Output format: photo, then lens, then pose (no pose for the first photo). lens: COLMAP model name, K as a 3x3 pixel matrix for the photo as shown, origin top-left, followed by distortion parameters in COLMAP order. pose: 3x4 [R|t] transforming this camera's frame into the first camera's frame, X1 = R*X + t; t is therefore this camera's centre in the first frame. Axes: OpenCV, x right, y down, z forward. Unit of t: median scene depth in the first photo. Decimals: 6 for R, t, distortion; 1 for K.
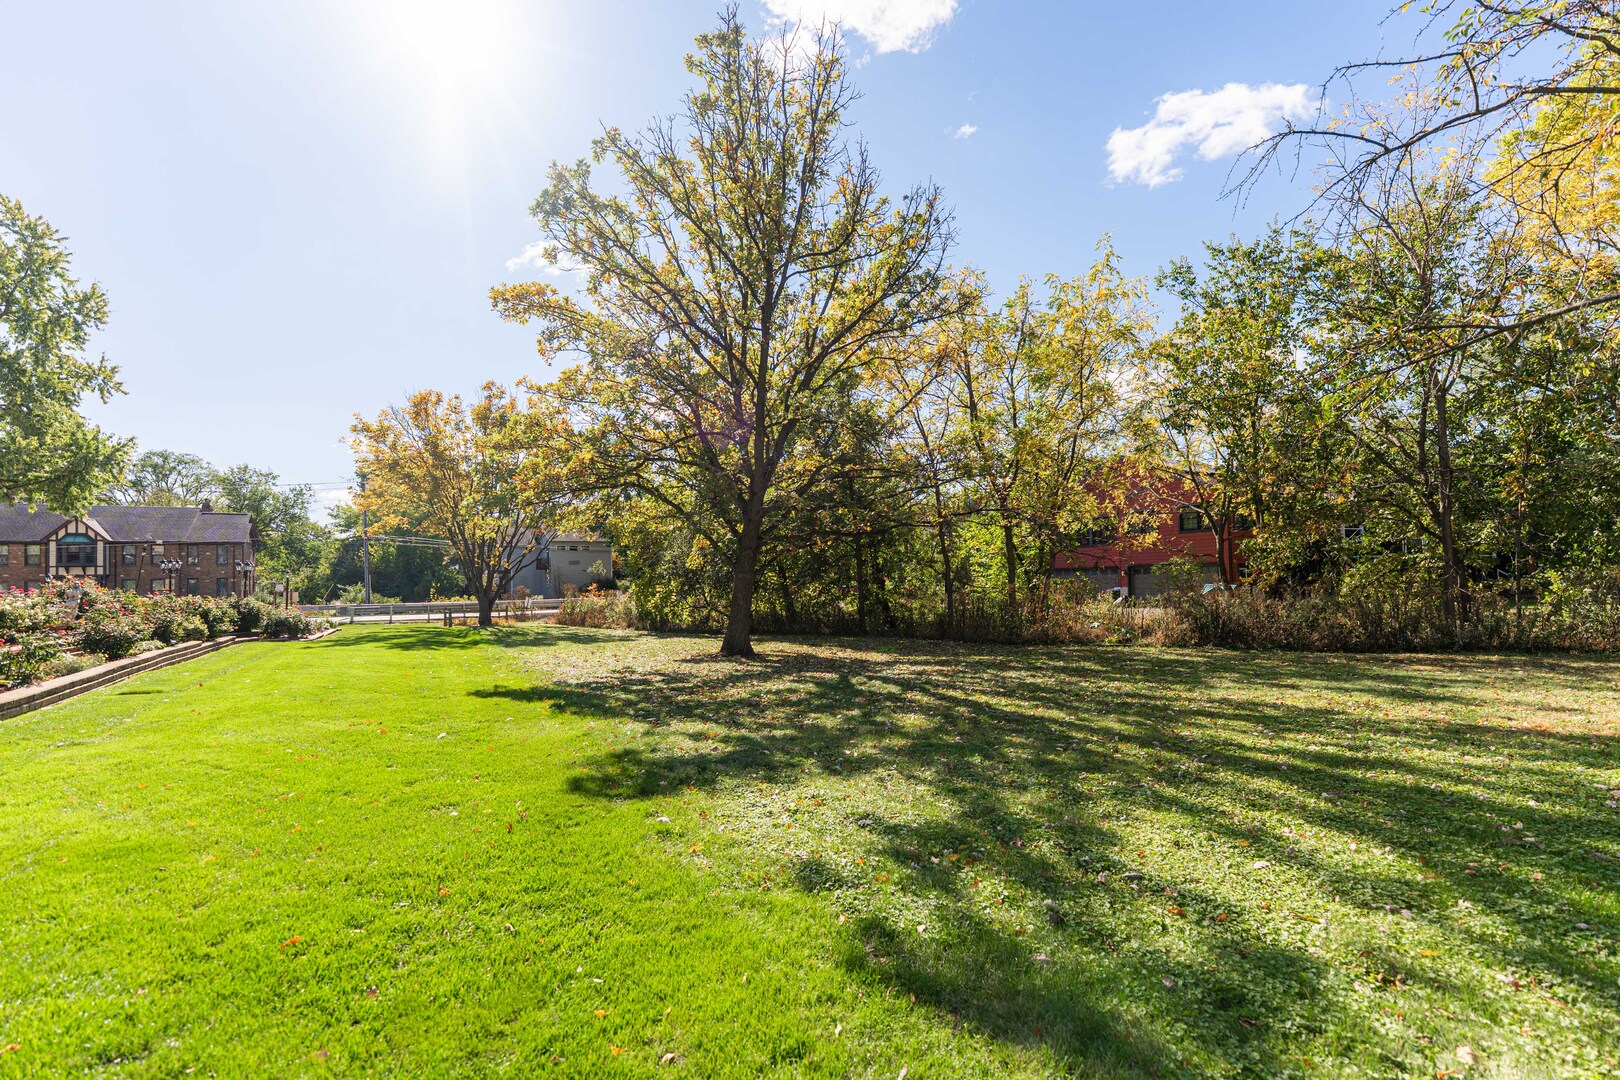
lens RADIAL K [[736.5, 0, 810.0], [0, 736.5, 540.0], [0, 0, 1]] dist [-0.002676, -0.000458]
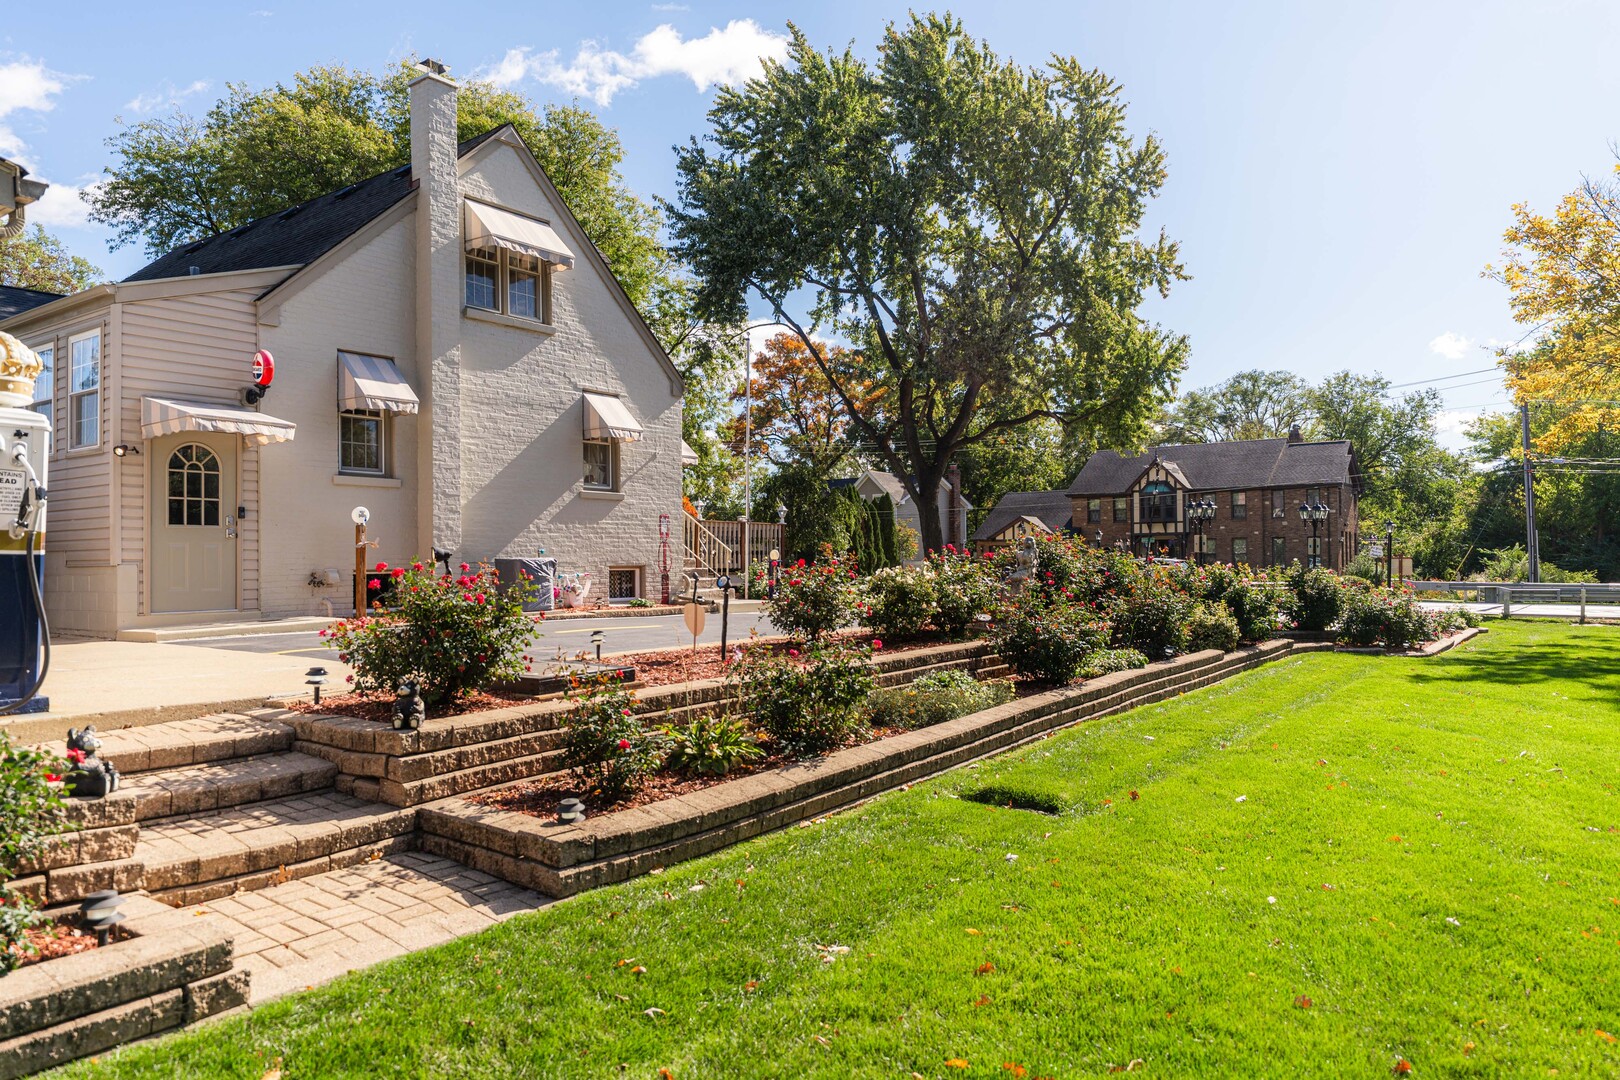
lens RADIAL K [[1096.9, 0, 806.9], [0, 1096.9, 584.6], [0, 0, 1]] dist [-0.000633, 0.002388]
pose [[0.435599, 0.037389, -0.899364, -0.092553], [0.047033, 0.996827, 0.064220, 0.009568], [0.898911, -0.070274, 0.432458, 0.144198]]
